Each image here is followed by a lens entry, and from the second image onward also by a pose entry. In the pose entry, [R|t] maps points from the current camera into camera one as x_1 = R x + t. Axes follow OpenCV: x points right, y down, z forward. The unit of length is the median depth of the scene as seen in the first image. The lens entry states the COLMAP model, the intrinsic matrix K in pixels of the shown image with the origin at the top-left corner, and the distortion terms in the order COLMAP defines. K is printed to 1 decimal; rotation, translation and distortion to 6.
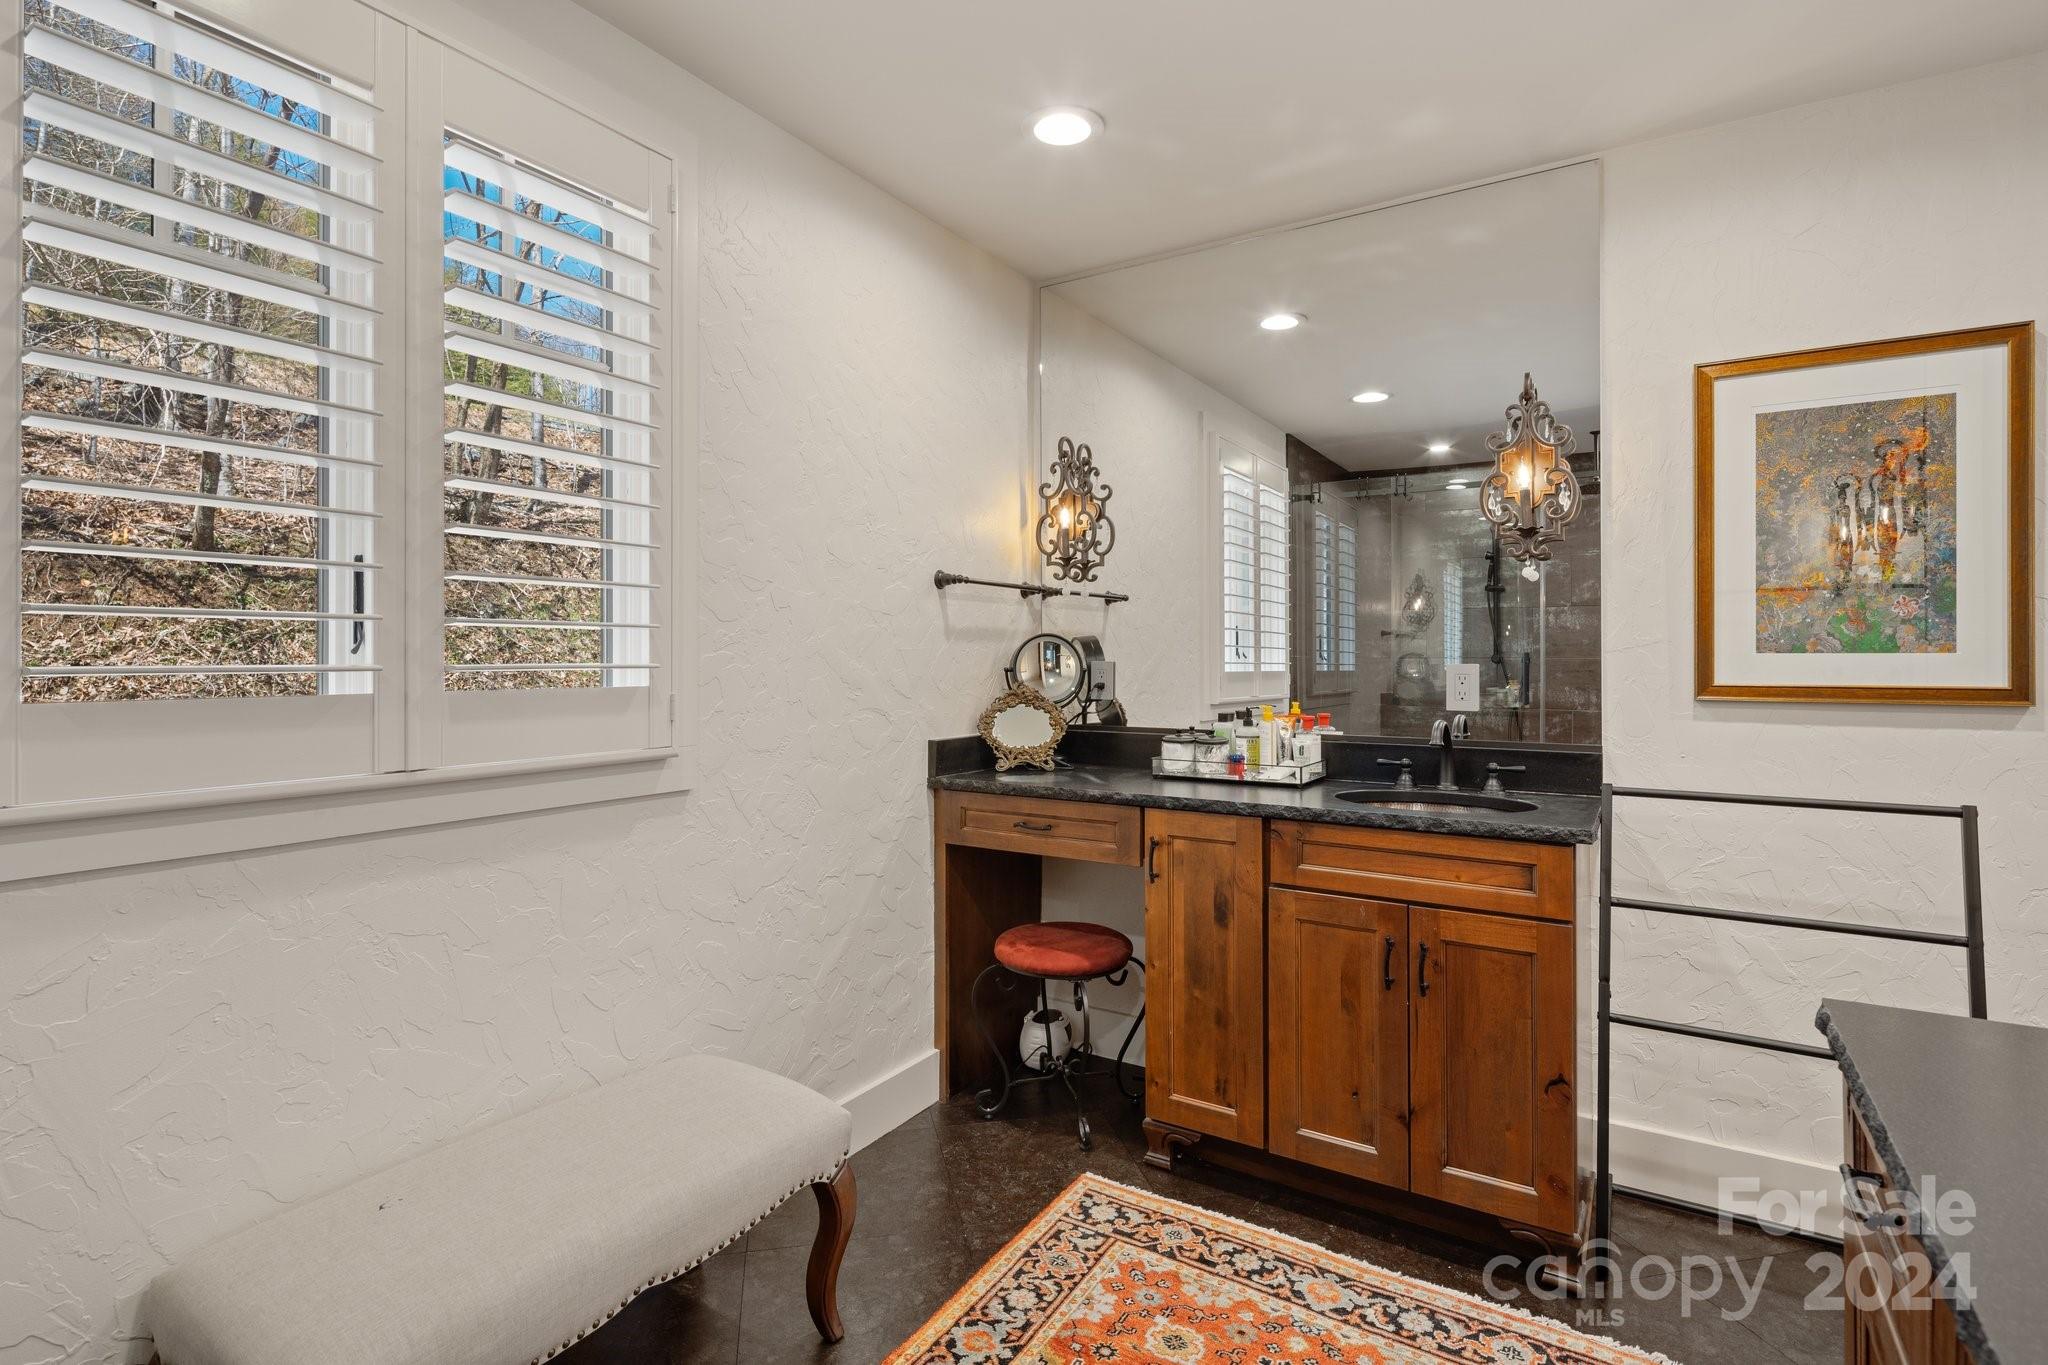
lens RADIAL K [[978.1, 0, 1022.5], [0, 978.1, 664.3], [0, 0, 1]] dist [-0.000913, -0.000081]
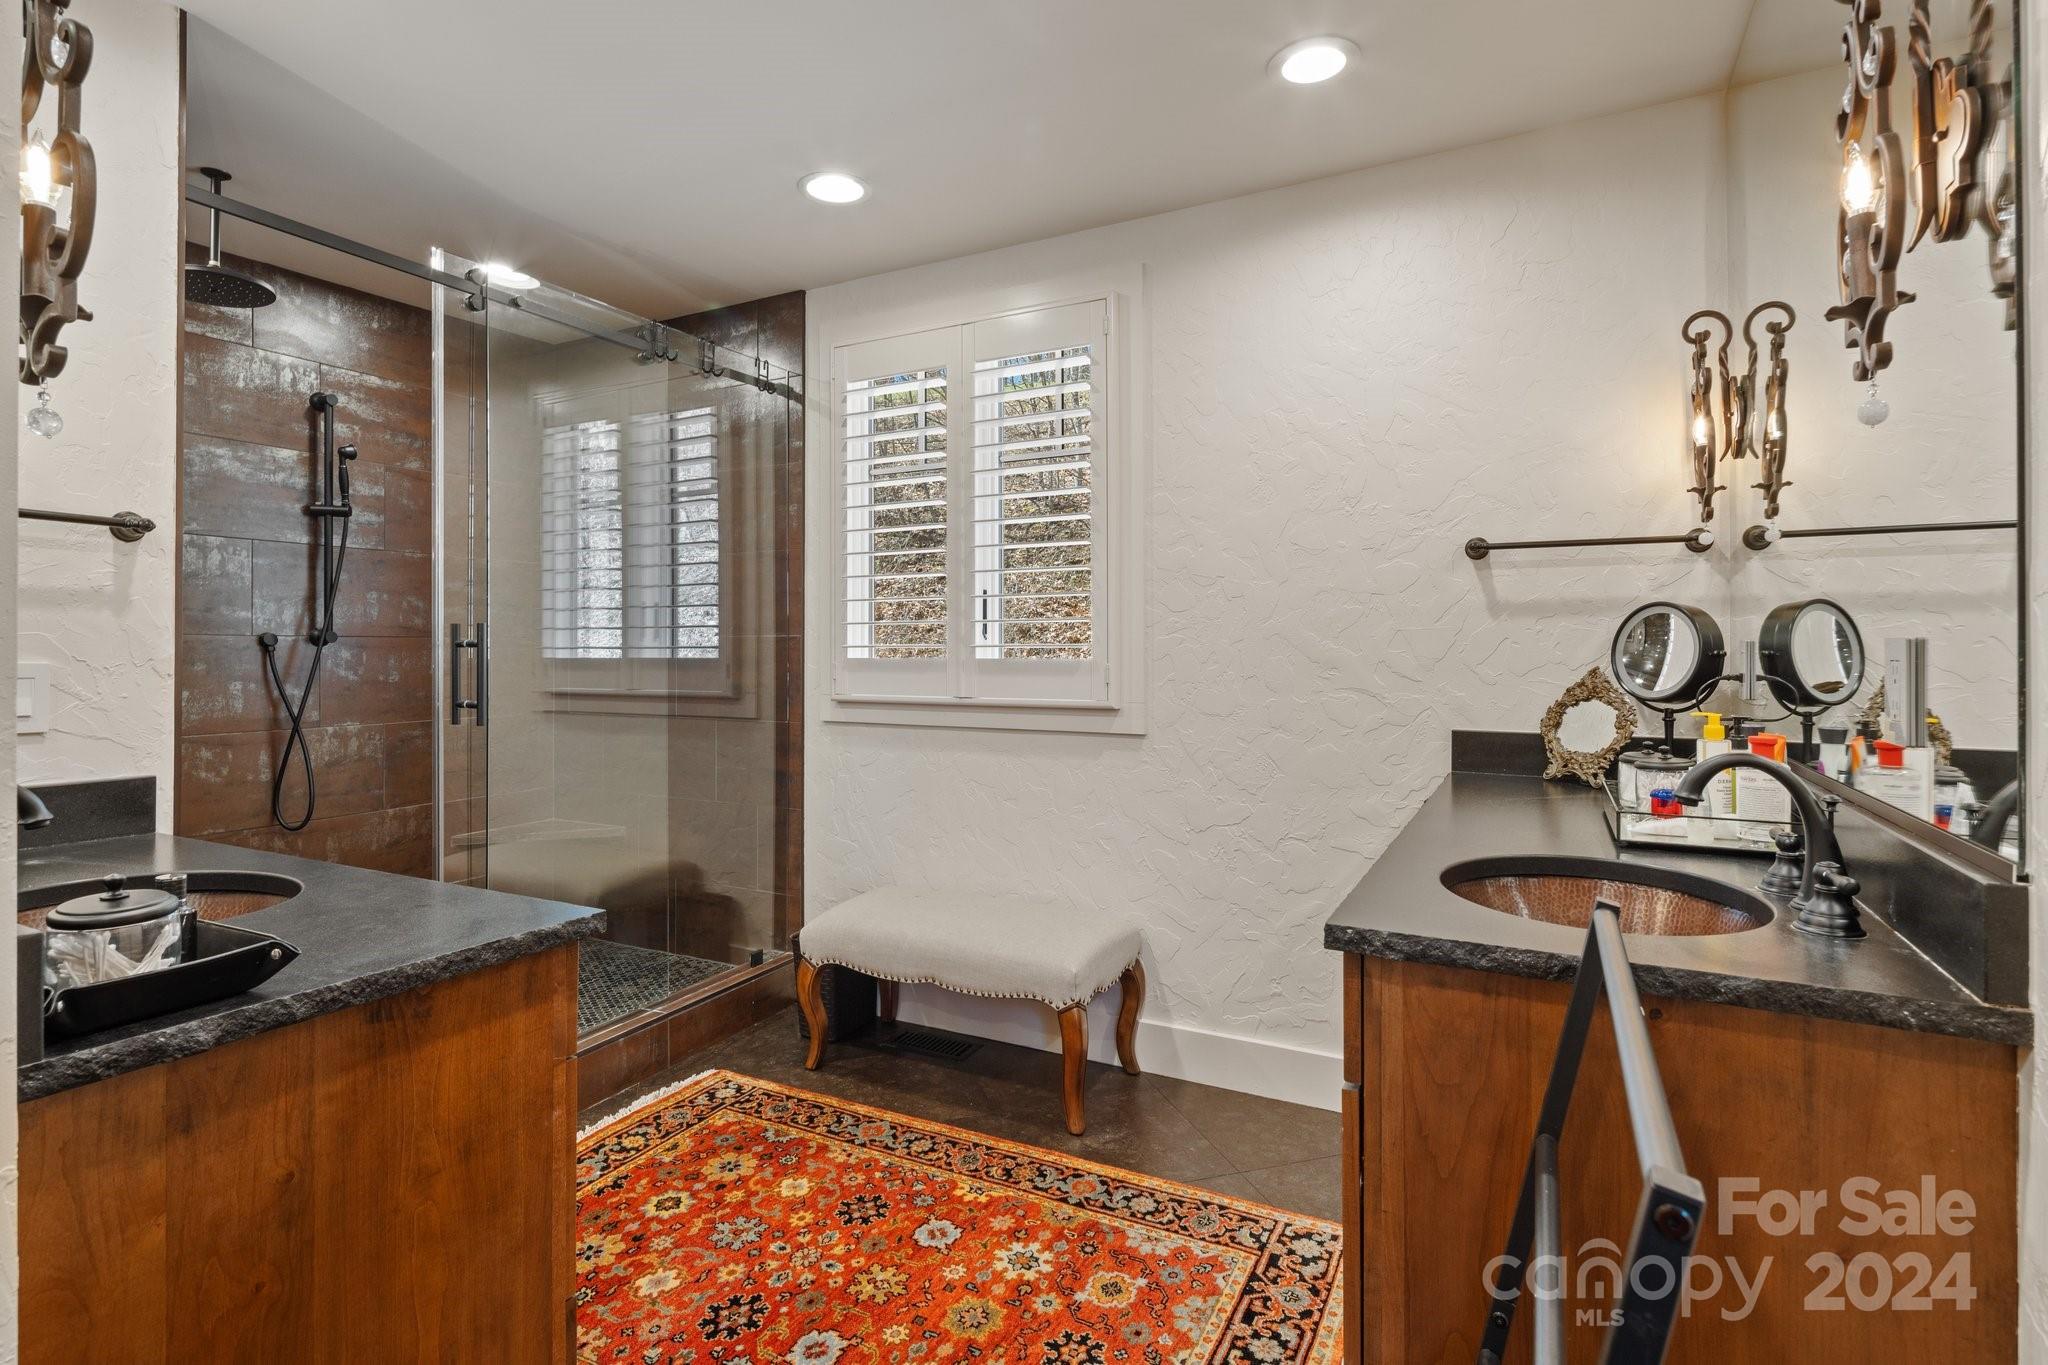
lens RADIAL K [[998.4, 0, 1022.4], [0, 998.4, 644.9], [0, 0, 1]] dist [0.000652, -0.000006]
pose [[0.086163, -0.004589, -0.996270, 1.068297], [-0.002490, 0.999985, -0.004821, 0.007487], [0.996278, 0.002896, 0.086150, 0.711448]]
